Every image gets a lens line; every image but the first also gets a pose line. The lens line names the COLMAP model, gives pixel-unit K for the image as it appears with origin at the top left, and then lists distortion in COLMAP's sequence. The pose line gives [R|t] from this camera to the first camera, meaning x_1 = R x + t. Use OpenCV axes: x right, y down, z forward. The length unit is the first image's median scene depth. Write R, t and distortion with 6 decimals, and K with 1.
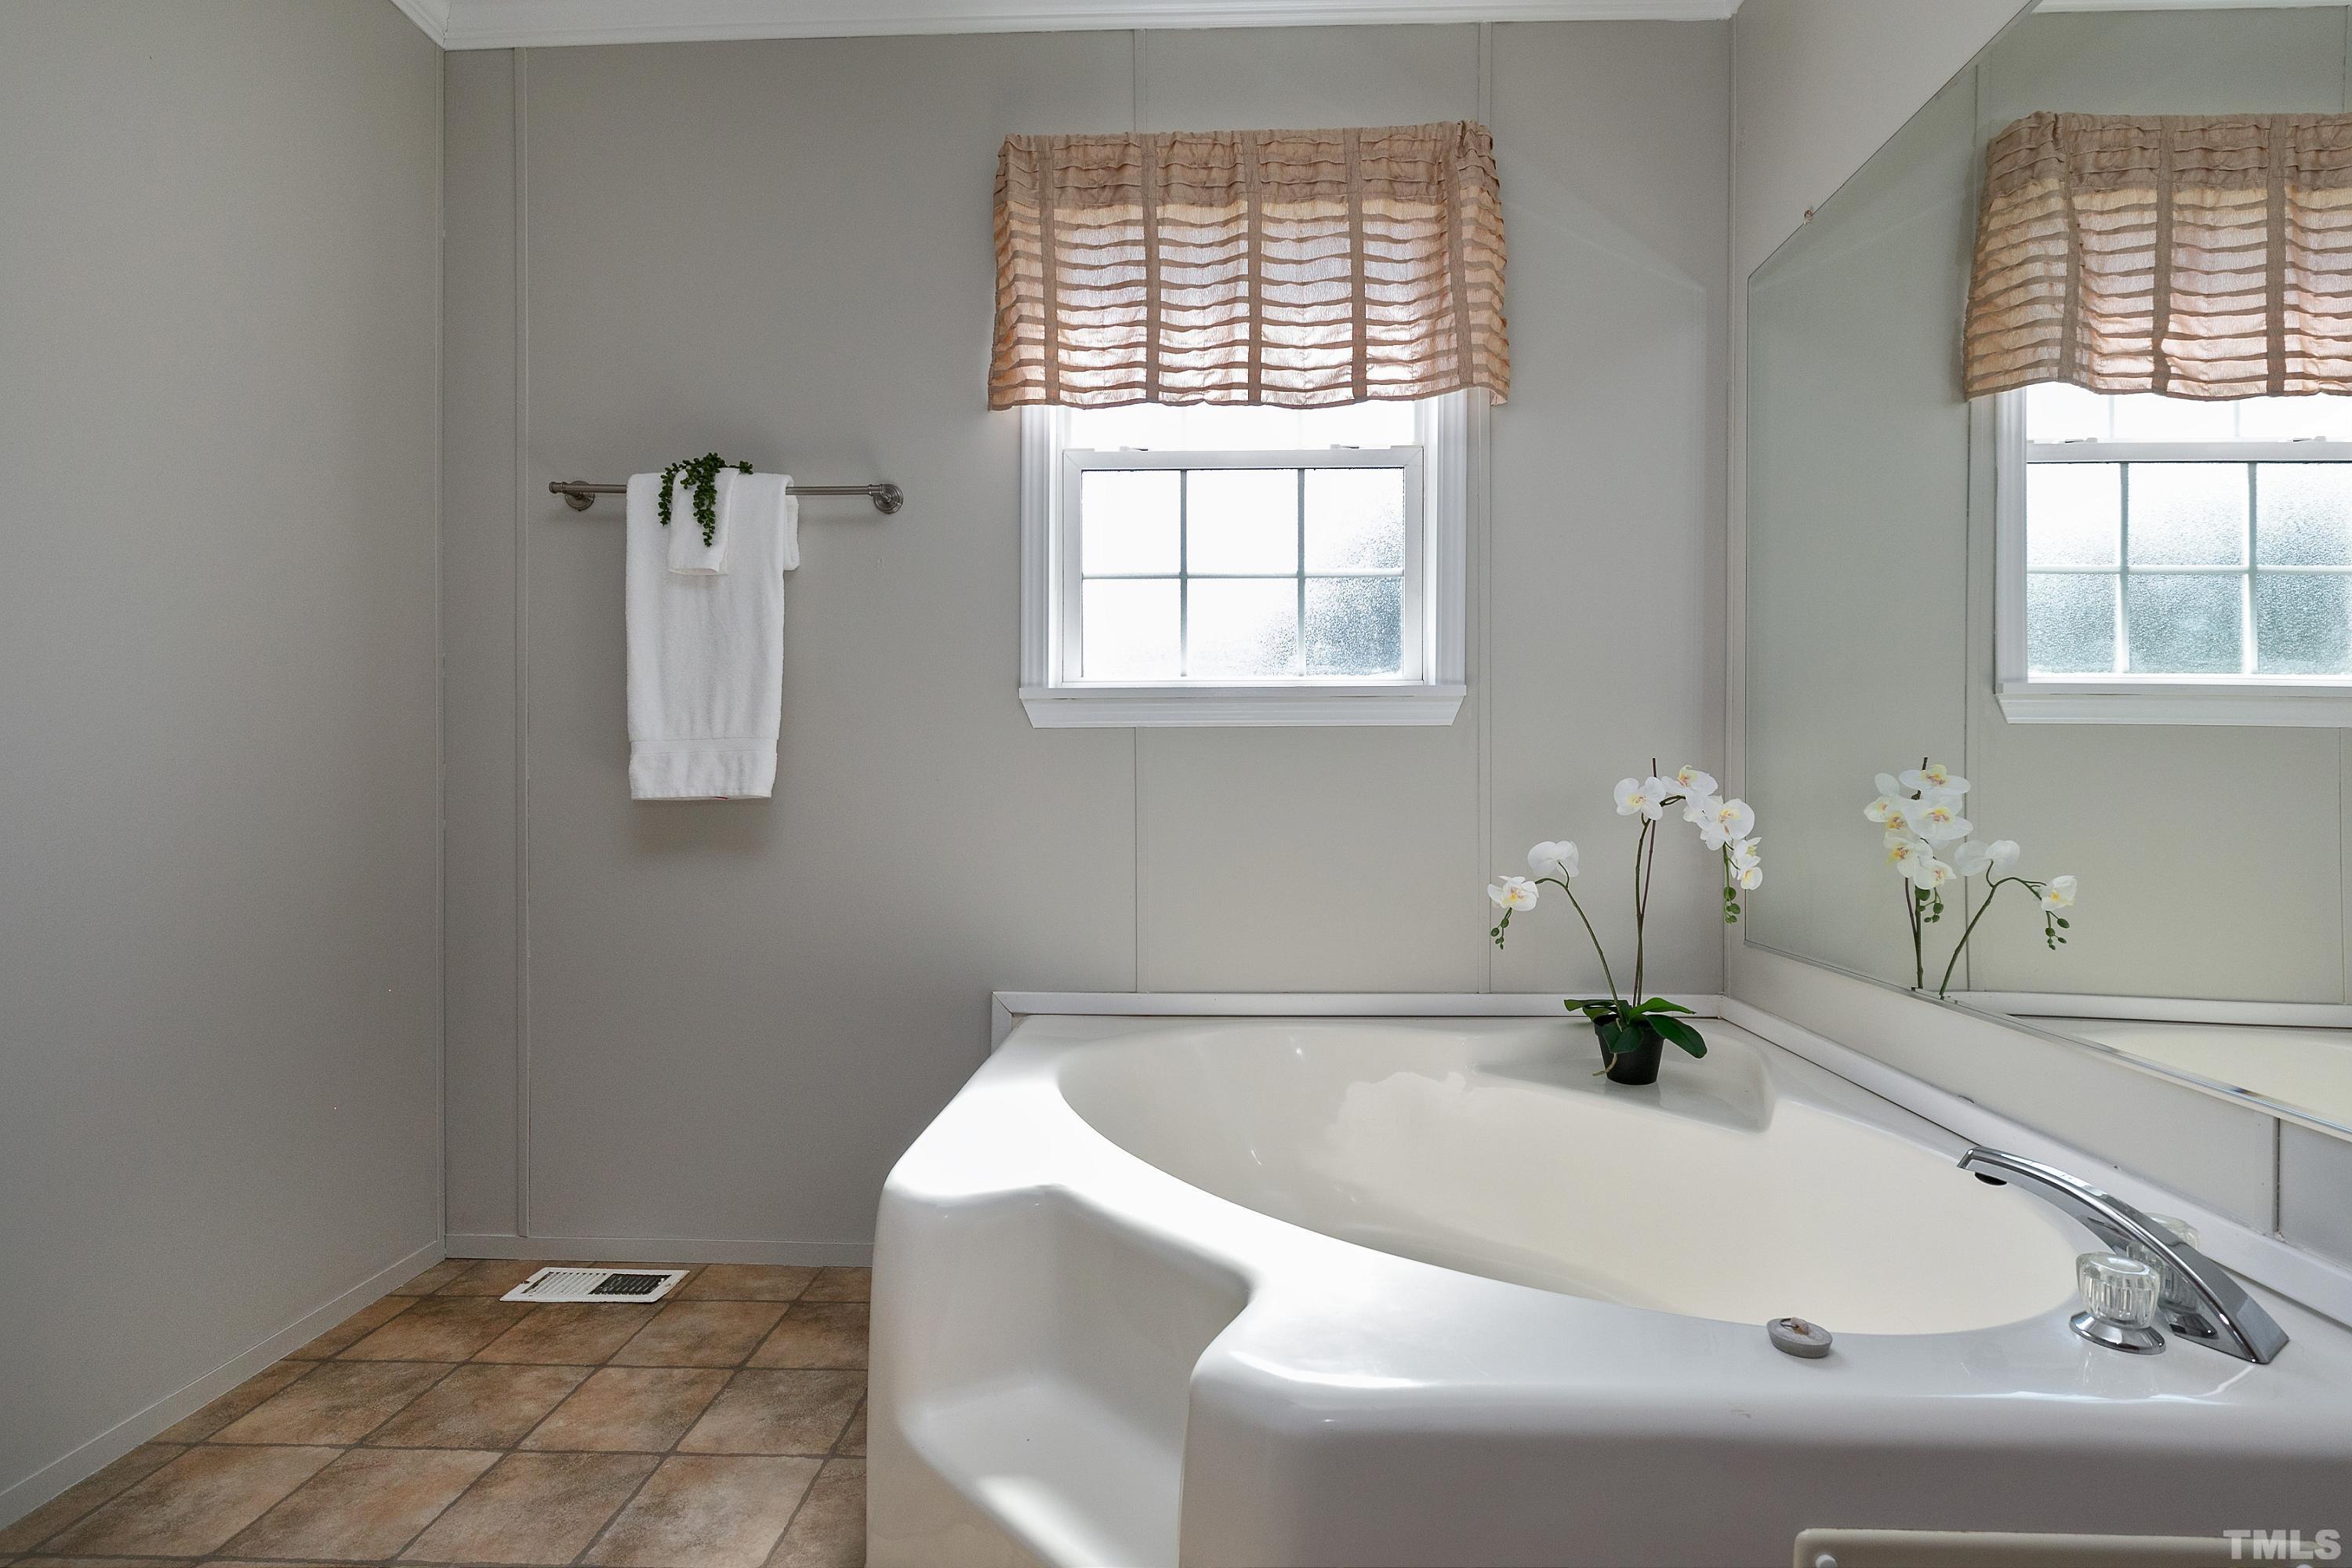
lens RADIAL K [[1130.4, 0, 1187.5], [0, 1130.4, 786.3], [0, 0, 1]] dist [-0.000939, -0.000571]
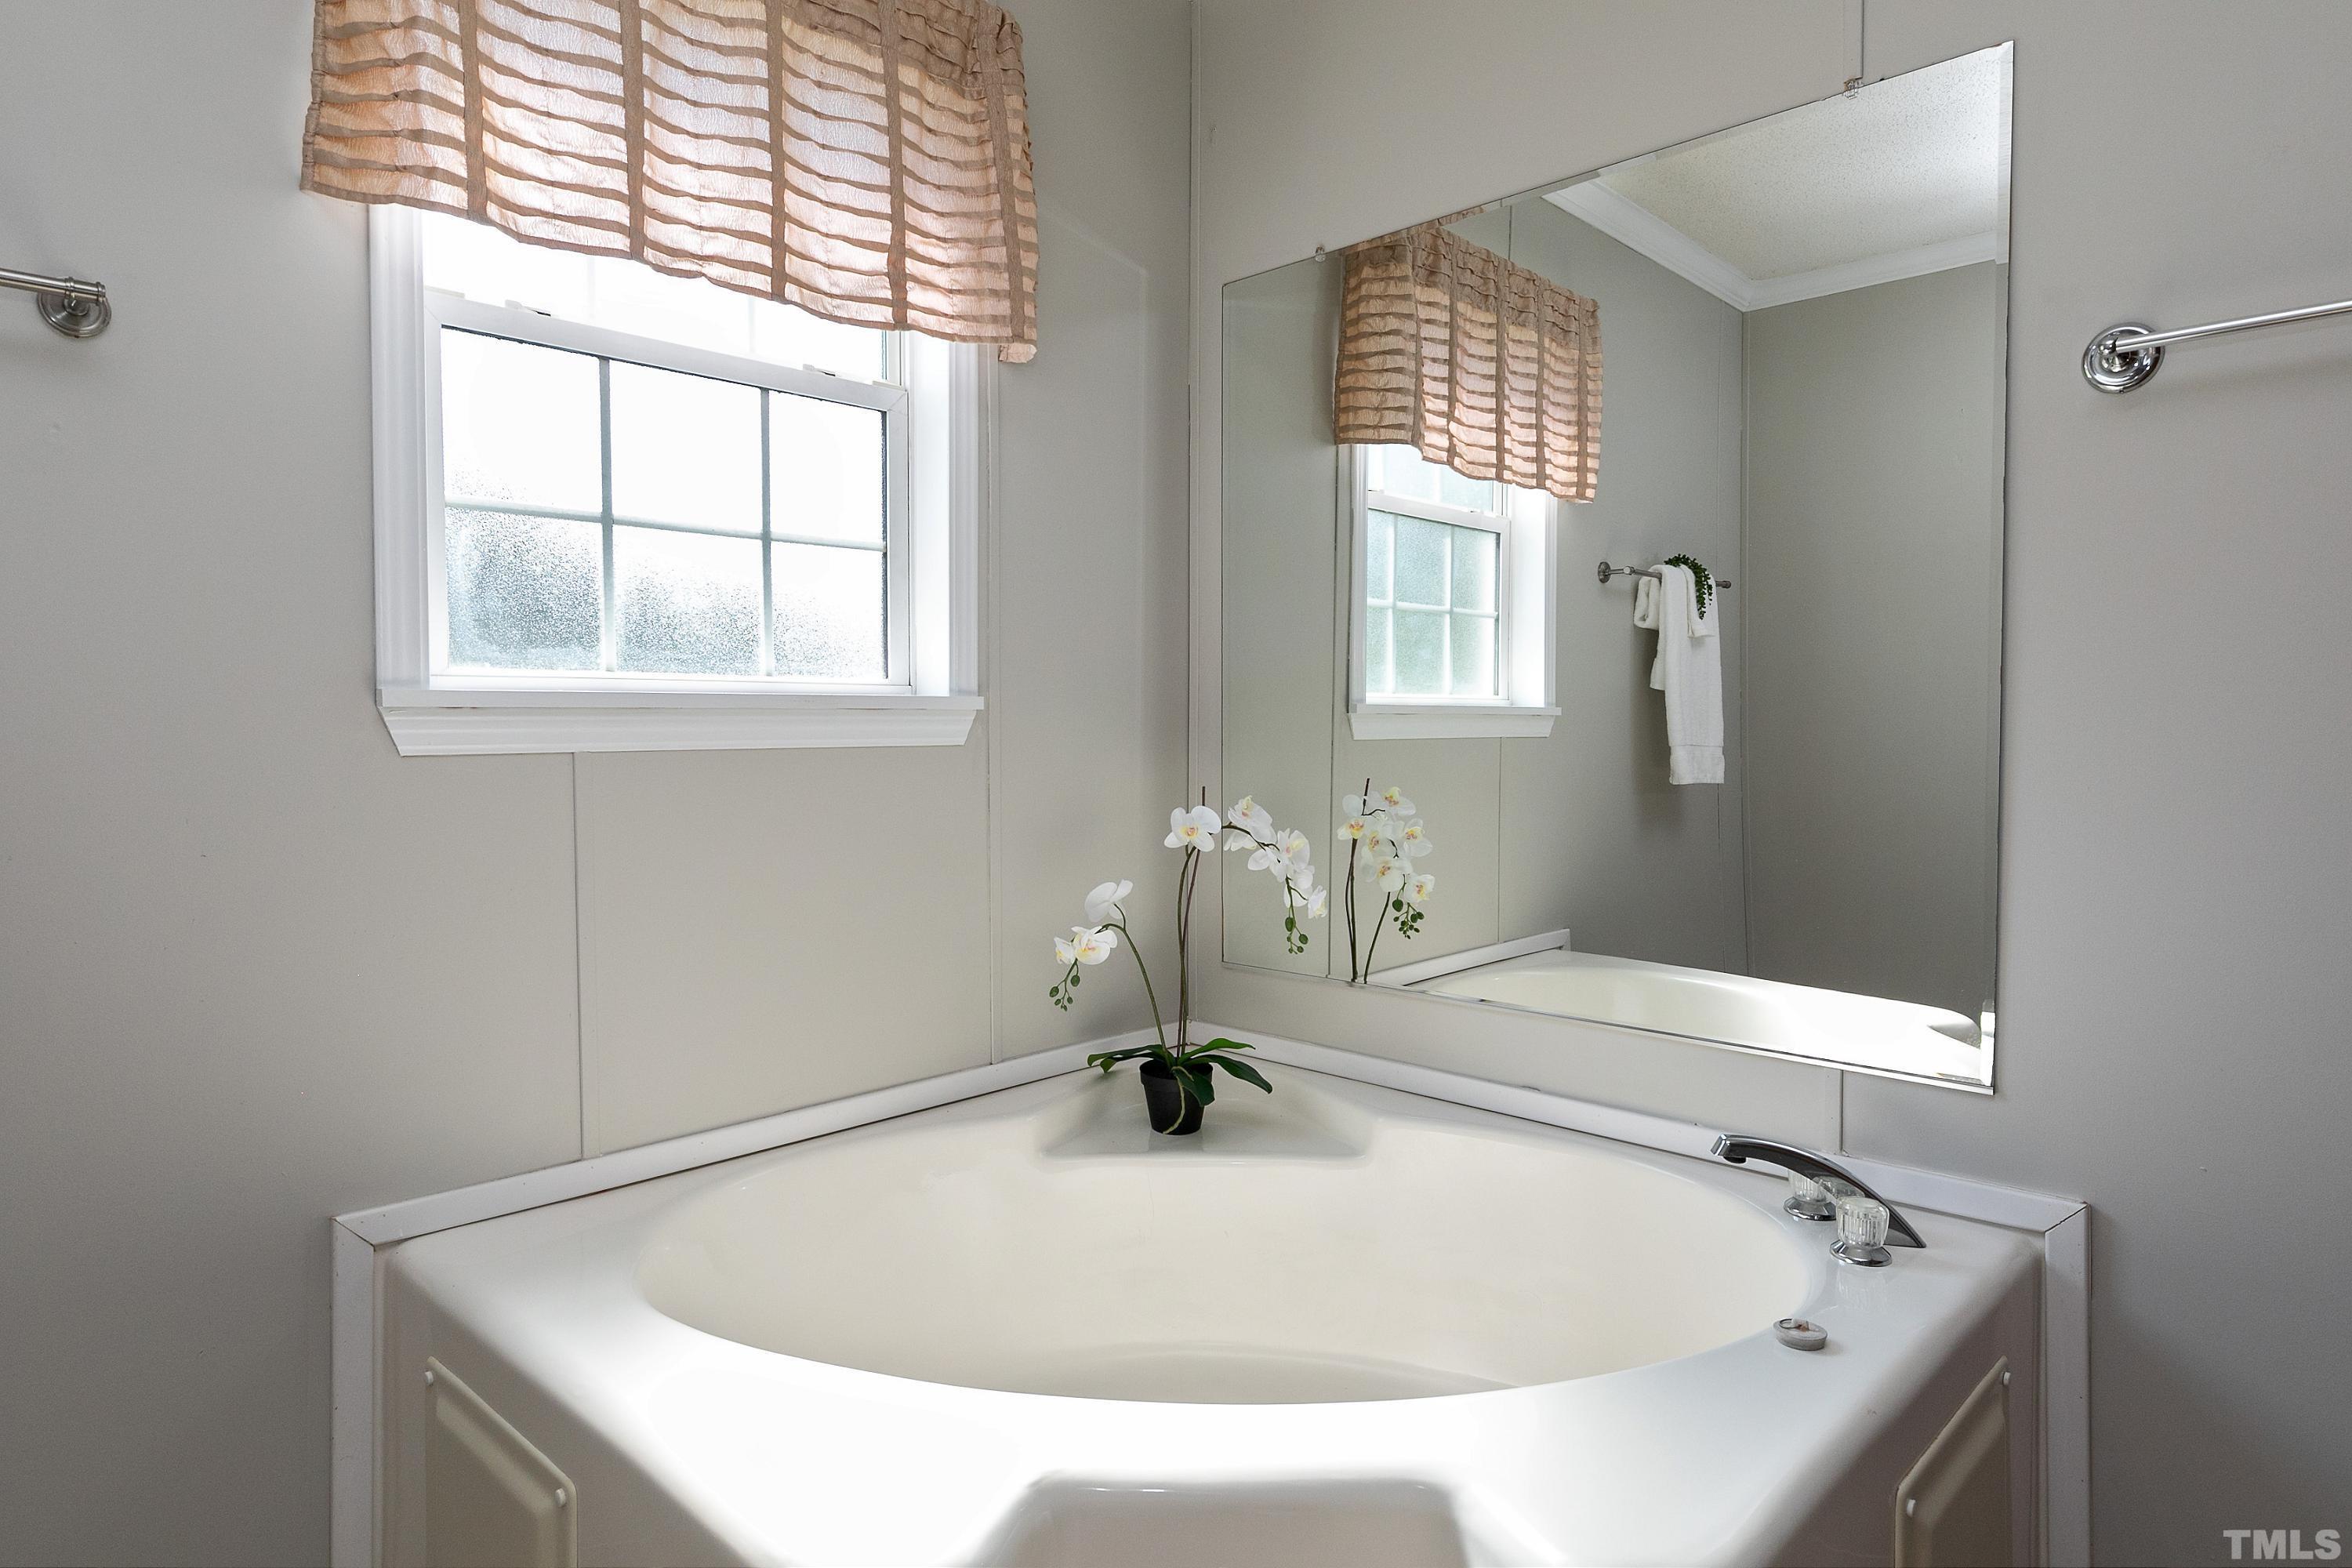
lens RADIAL K [[1360.3, 0, 1169.4], [0, 1360.3, 776.8], [0, 0, 1]] dist [-0.000591, -0.001764]
pose [[0.670624, -0.027998, 0.741268, -0.416266], [0.003895, 0.999407, 0.034225, -0.066858], [-0.741787, -0.020065, 0.670336, 0.238300]]
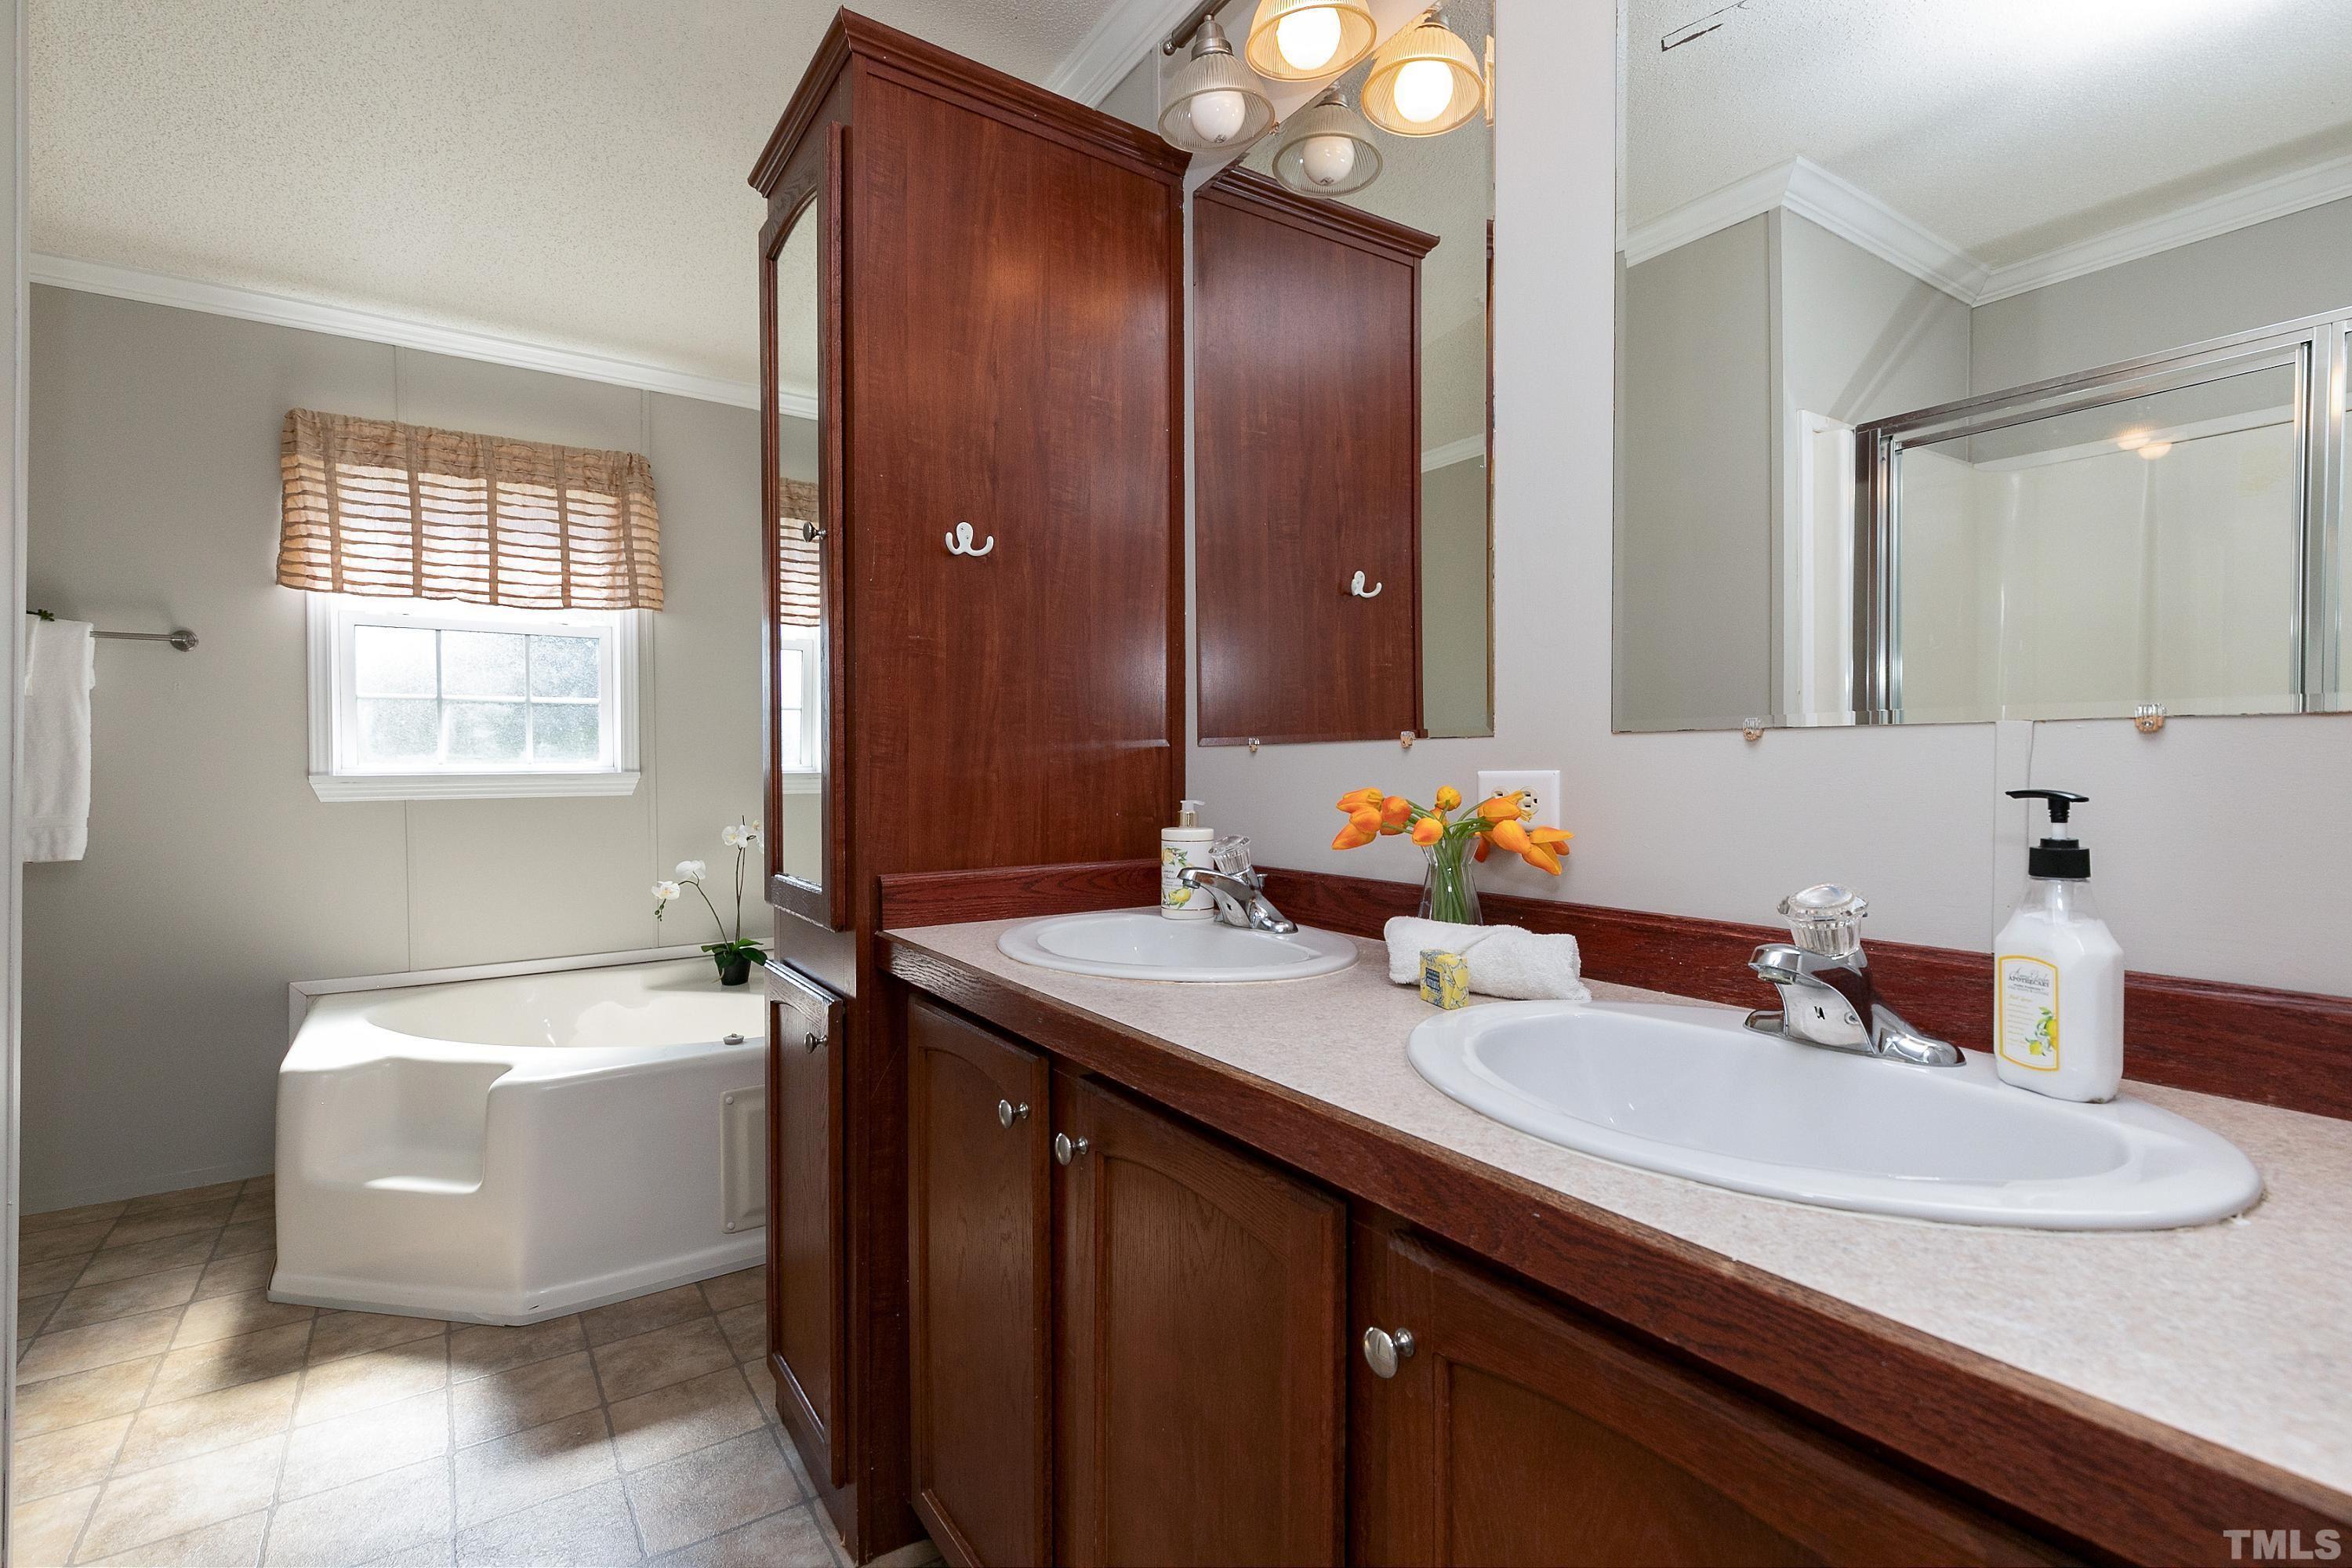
lens RADIAL K [[1086.0, 0, 1174.6], [0, 1086.0, 786.8], [0, 0, 1]] dist [0.004041, 0.000633]
pose [[0.801435, -0.015990, 0.597868, -0.096833], [0.007558, 0.999833, 0.016609, -0.091664], [-0.598034, -0.008792, 0.801422, -0.857573]]
